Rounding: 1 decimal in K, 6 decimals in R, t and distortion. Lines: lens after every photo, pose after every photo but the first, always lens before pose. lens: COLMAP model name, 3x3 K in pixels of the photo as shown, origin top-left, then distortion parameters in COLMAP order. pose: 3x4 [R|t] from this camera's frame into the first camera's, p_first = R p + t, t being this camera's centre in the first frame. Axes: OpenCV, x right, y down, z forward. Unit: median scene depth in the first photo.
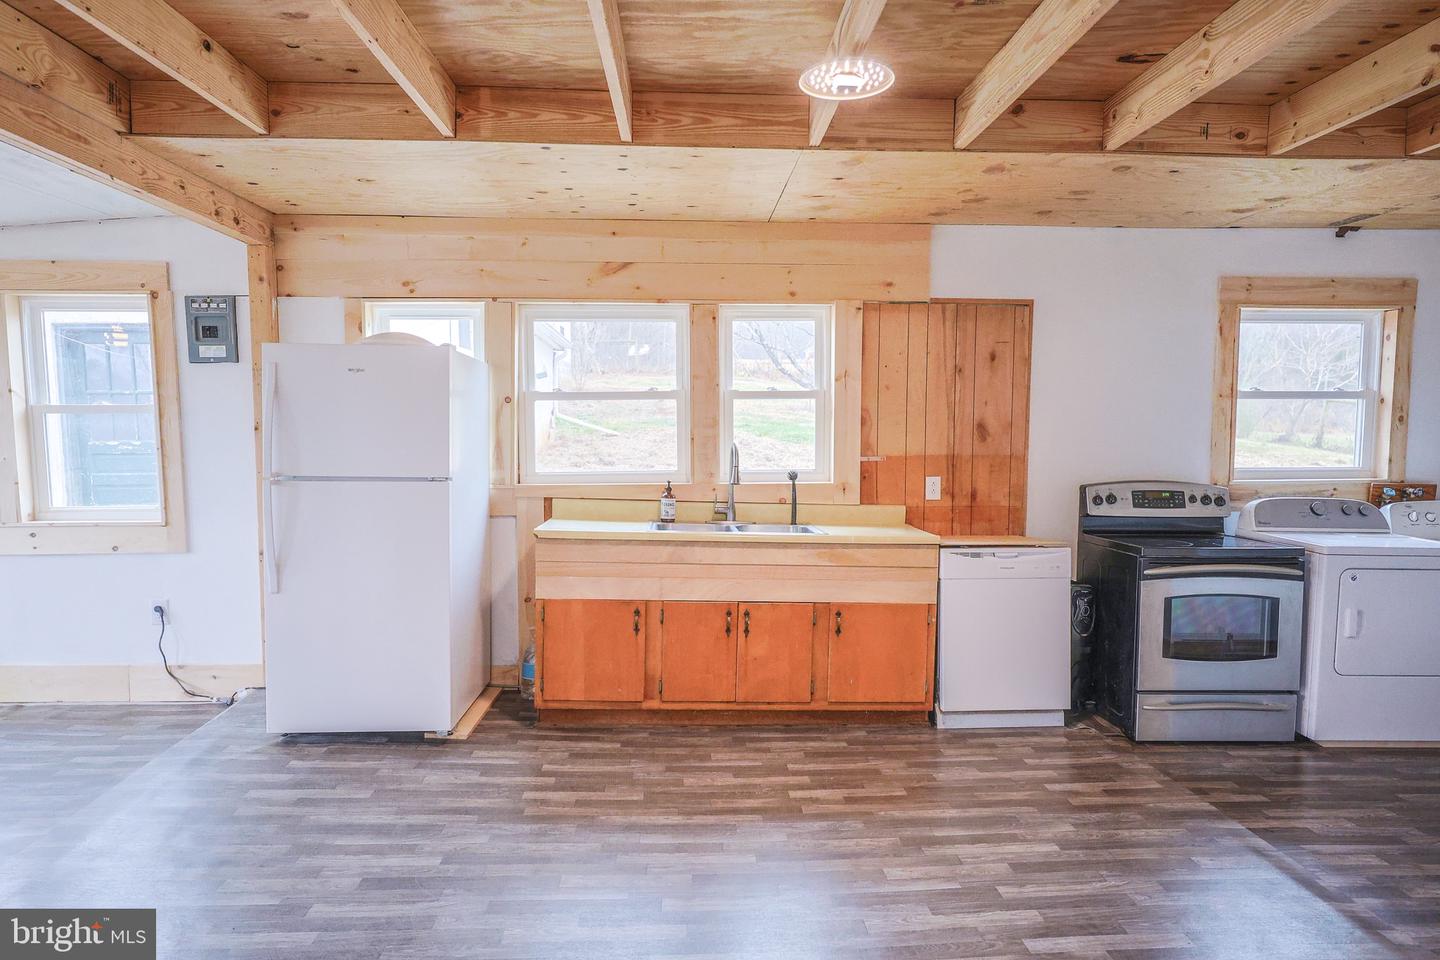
lens RADIAL K [[870.2, 0, 720.0], [0, 870.2, 480.0], [0, 0, 1]] dist [-0.006589, -0.001891]
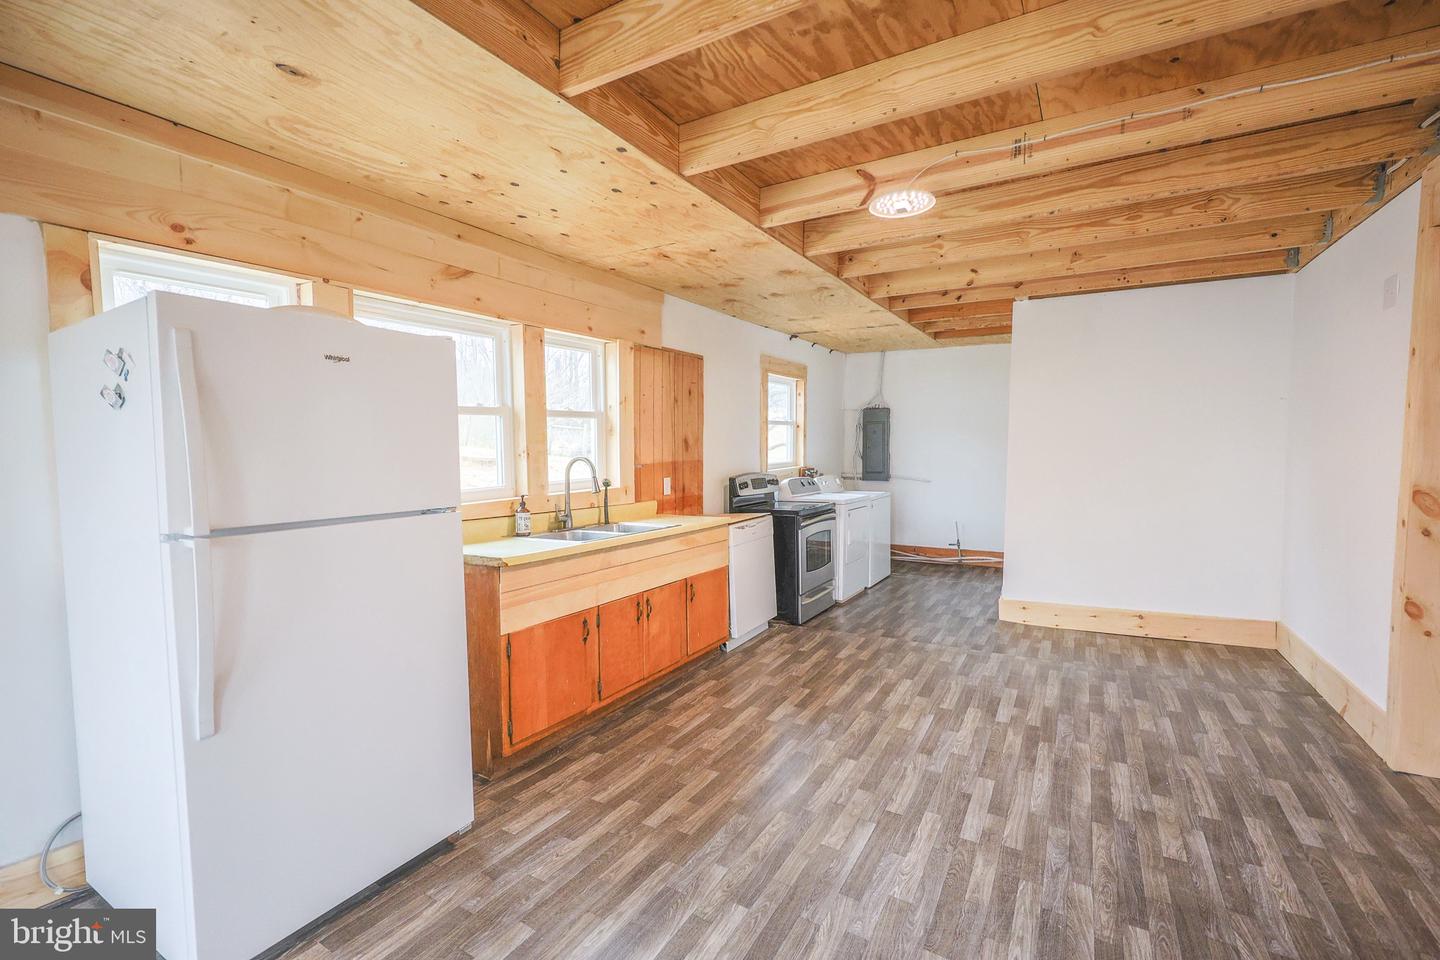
lens RADIAL K [[629.6, 0, 720.0], [0, 629.6, 480.0], [0, 0, 1]] dist [0.002653, 0.000302]
pose [[0.536382, -0.057697, 0.842001, -0.617398], [0.063010, 0.997614, 0.028221, -0.025937], [-0.841620, 0.037917, 0.538737, 0.451682]]
